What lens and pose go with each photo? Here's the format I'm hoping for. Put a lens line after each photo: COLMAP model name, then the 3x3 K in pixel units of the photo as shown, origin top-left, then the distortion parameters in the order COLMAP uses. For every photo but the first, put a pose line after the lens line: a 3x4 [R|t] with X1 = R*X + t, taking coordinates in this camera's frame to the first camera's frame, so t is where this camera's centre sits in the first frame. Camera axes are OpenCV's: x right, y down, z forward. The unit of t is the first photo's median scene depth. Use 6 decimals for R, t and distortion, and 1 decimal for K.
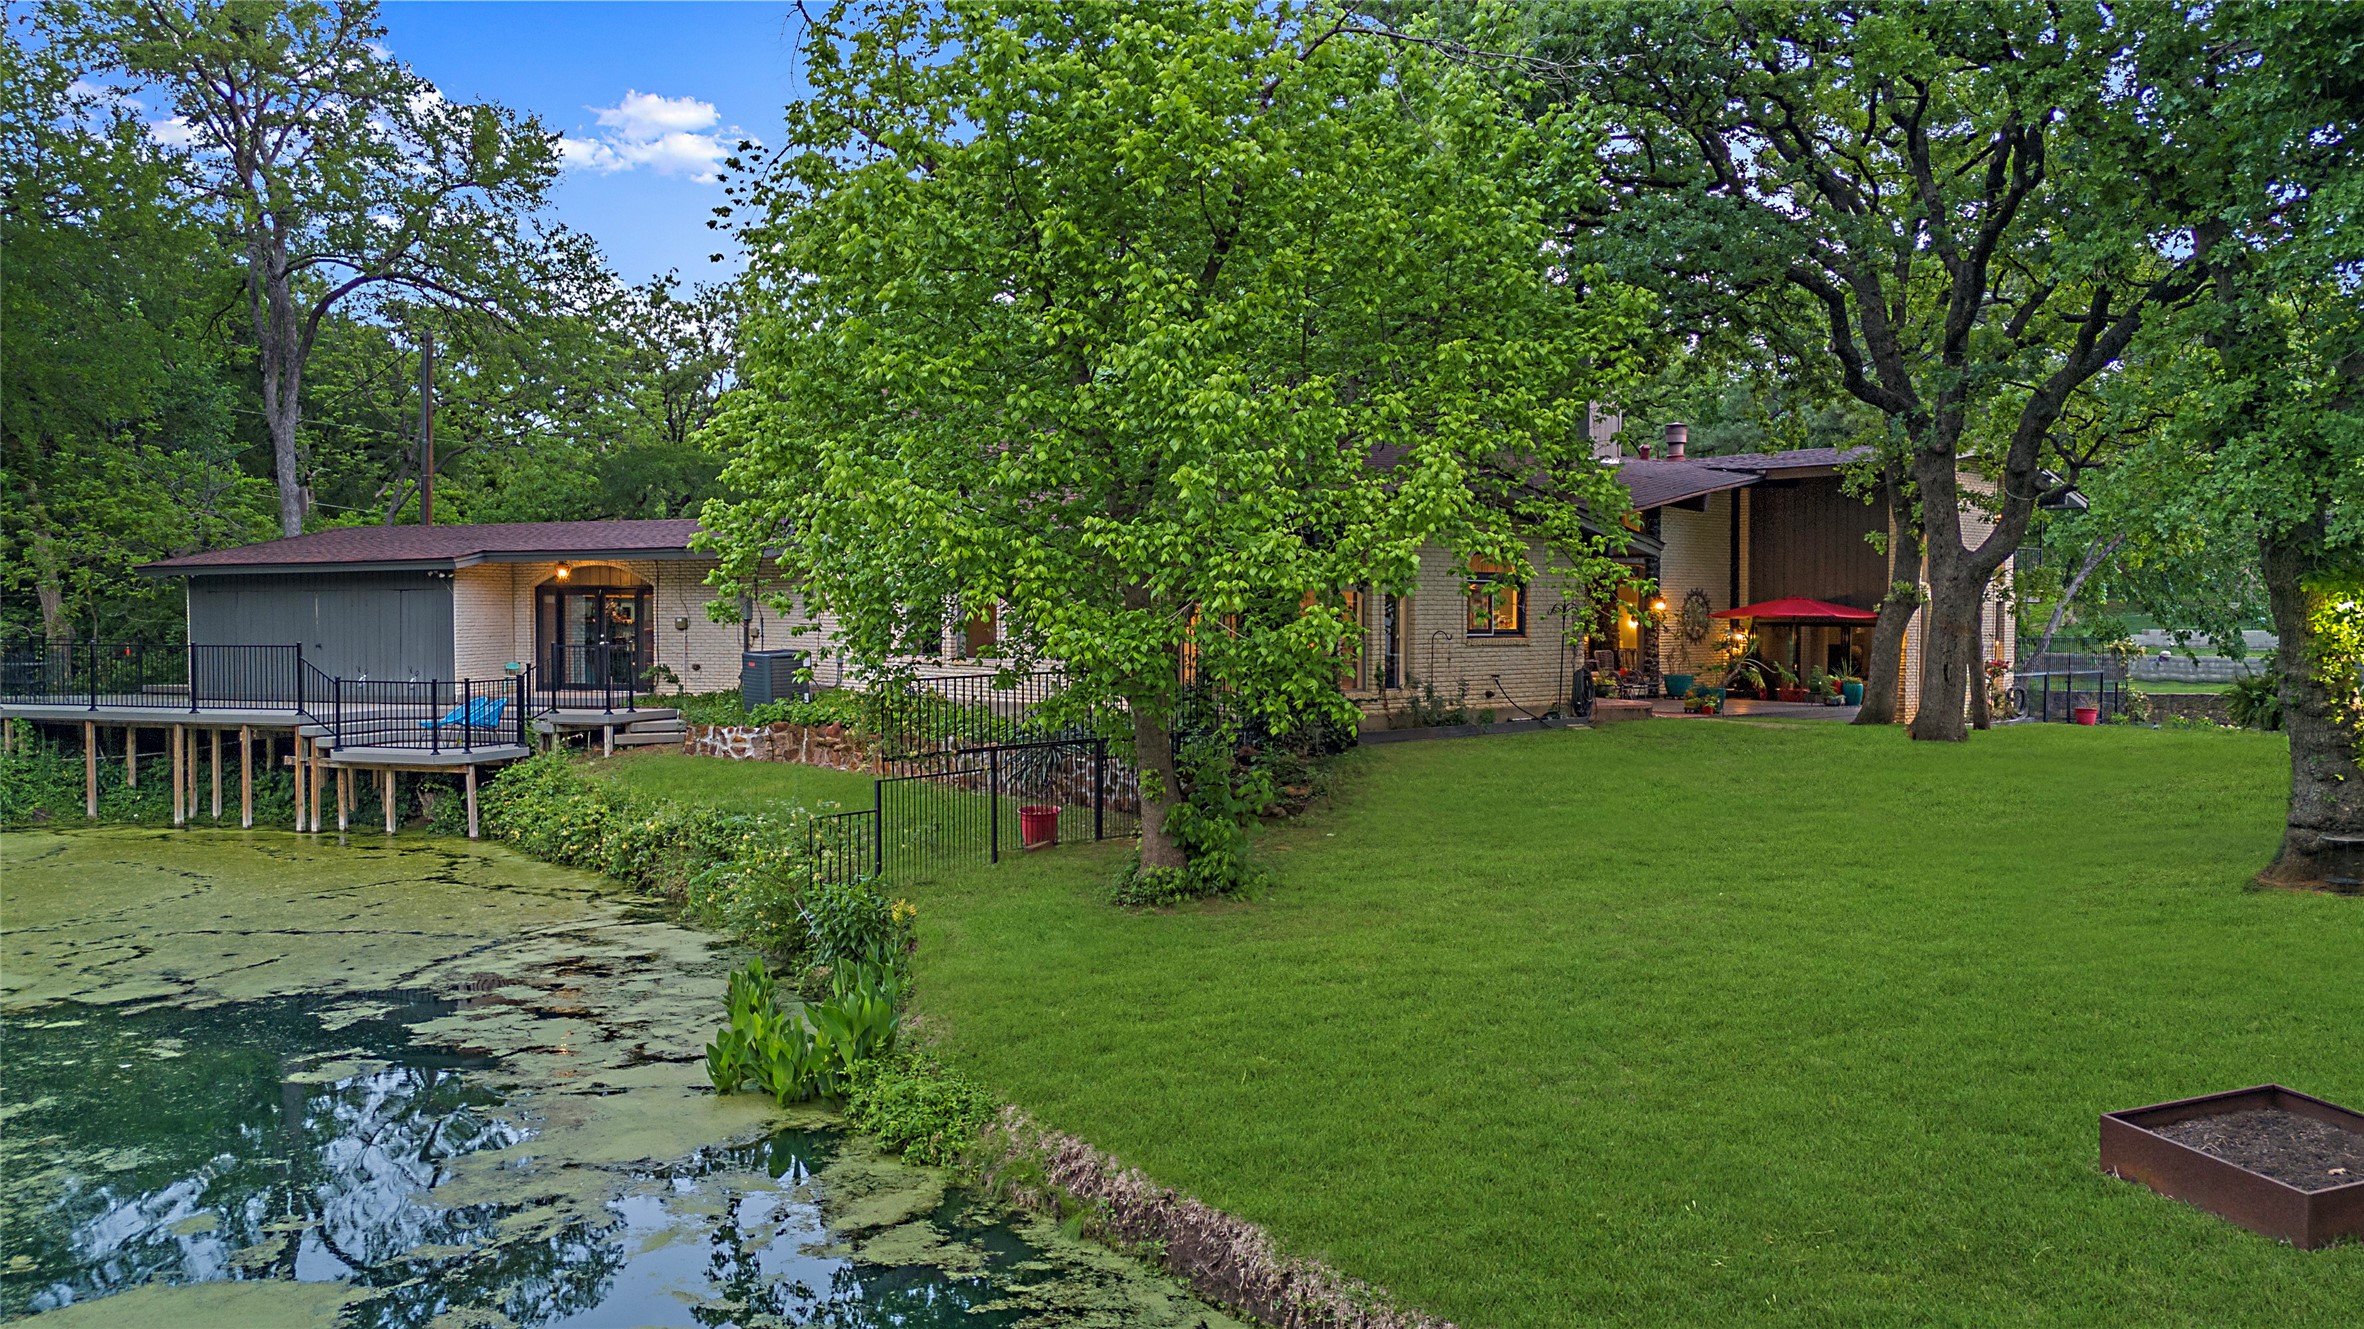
lens RADIAL K [[1692.3, 0, 1168.1], [0, 1692.3, 666.5], [0, 0, 1]] dist [0.046663, -0.005916]
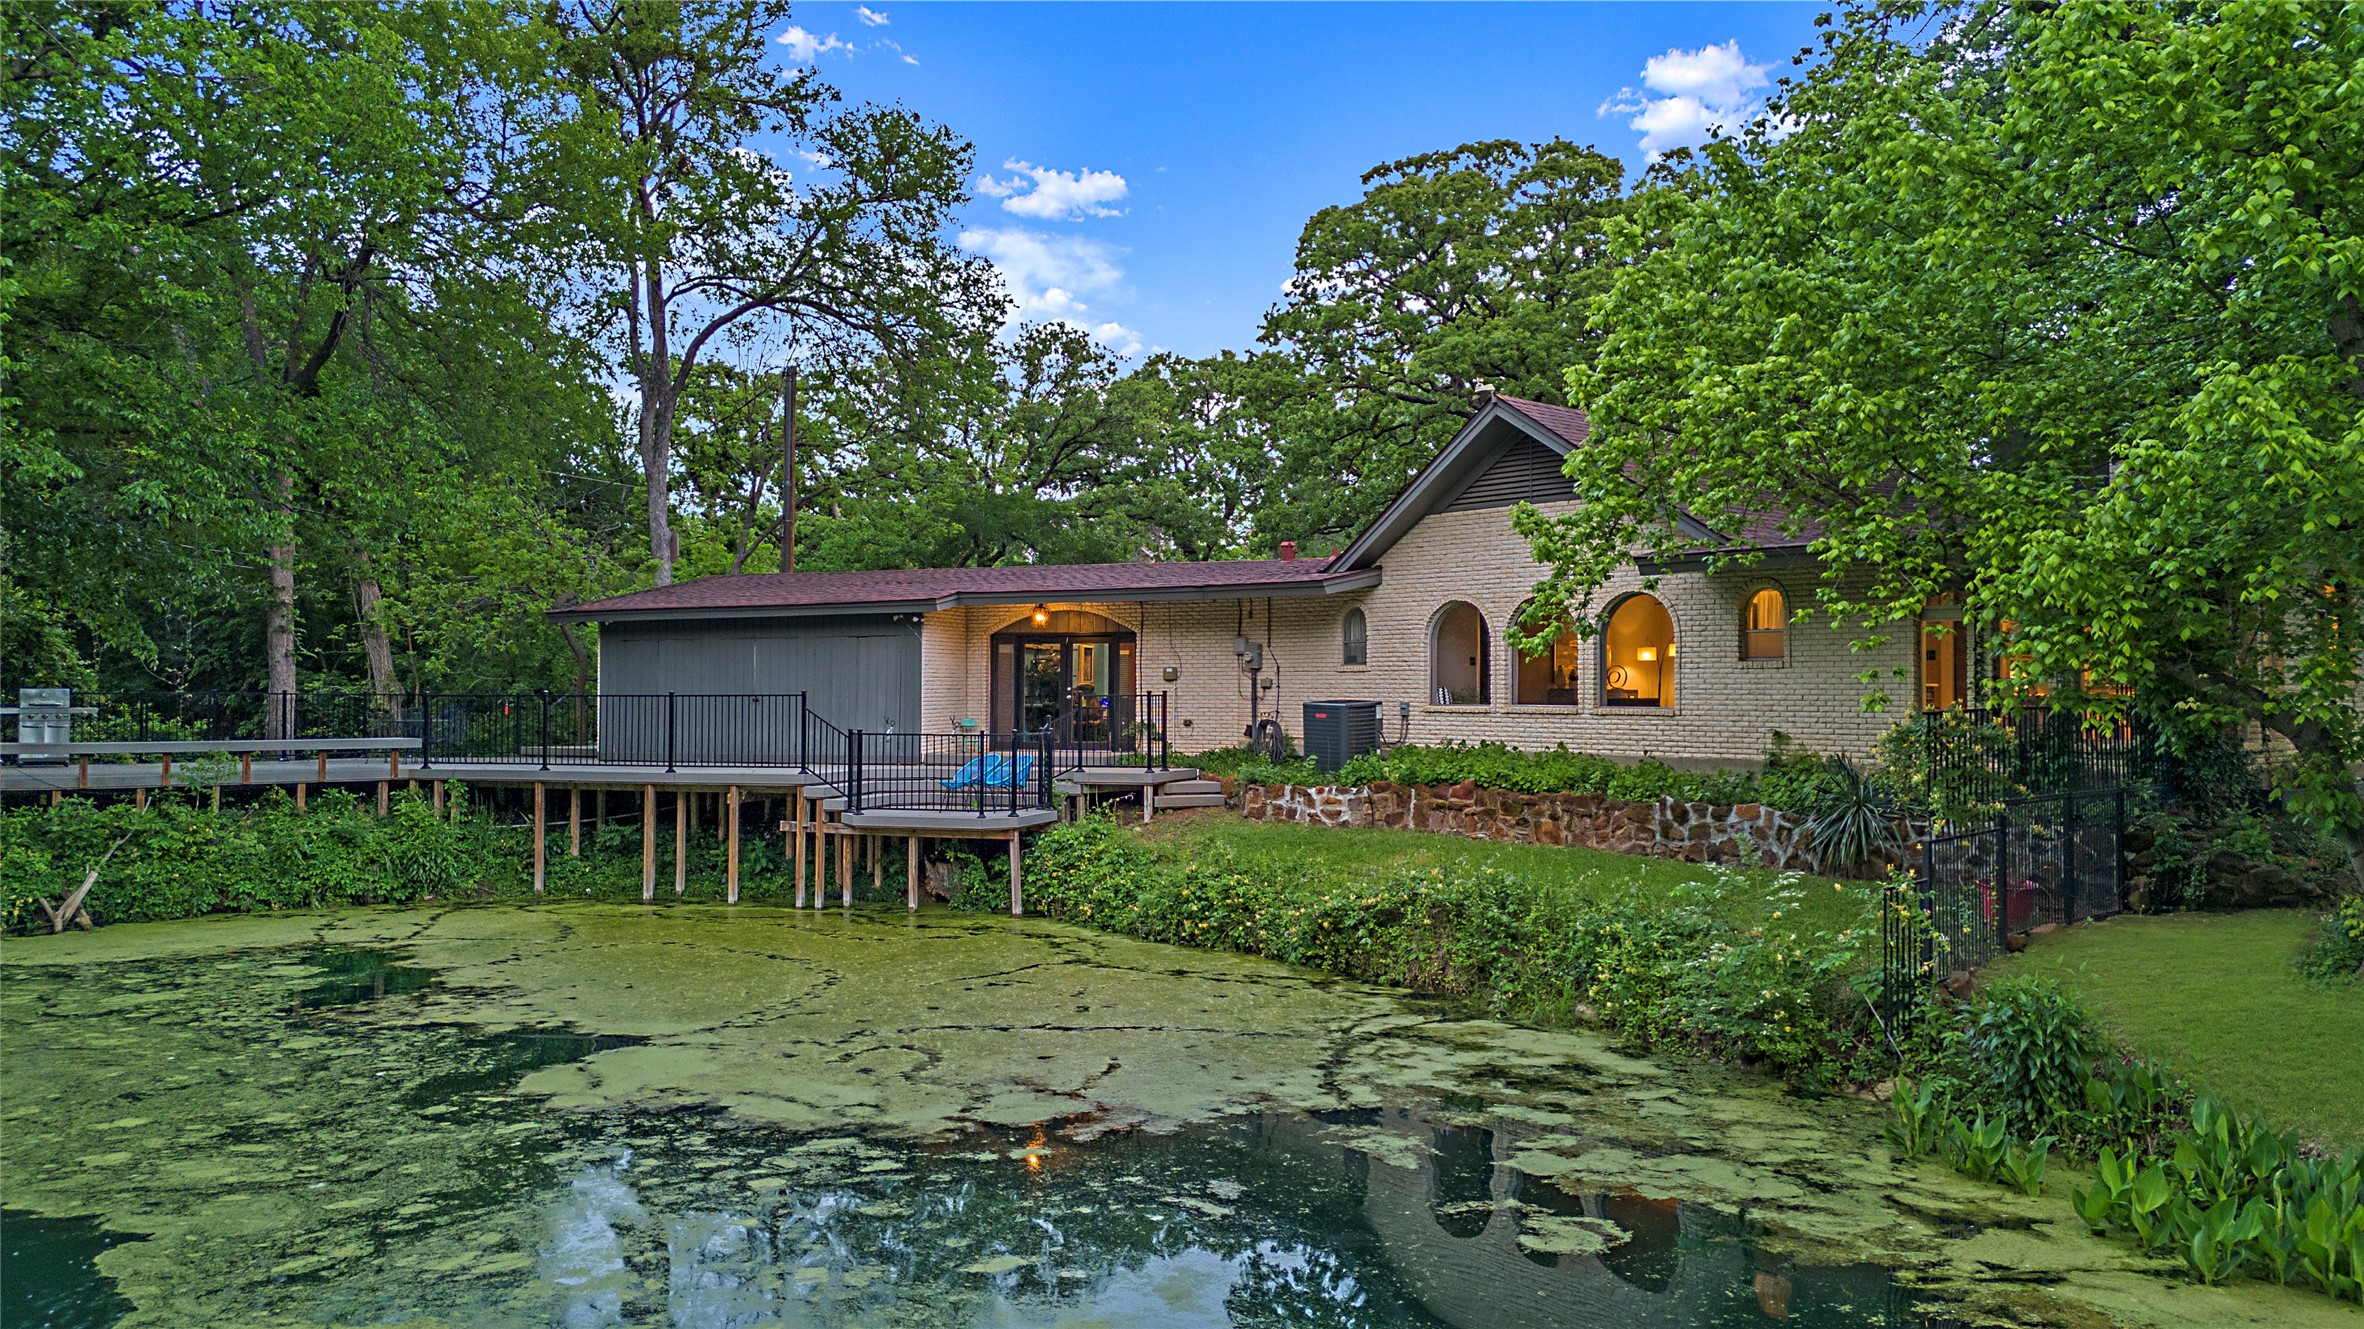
lens RADIAL K [[1692.3, 0, 1196.6], [0, 1692.3, 677.0], [0, 0, 1]] dist [0.046663, -0.005916]
pose [[0.999995, -0.000278, -0.003008, -0.298108], [0.000152, 0.999131, -0.041684, 0.014745], [0.003017, 0.041683, 0.999126, 0.128024]]
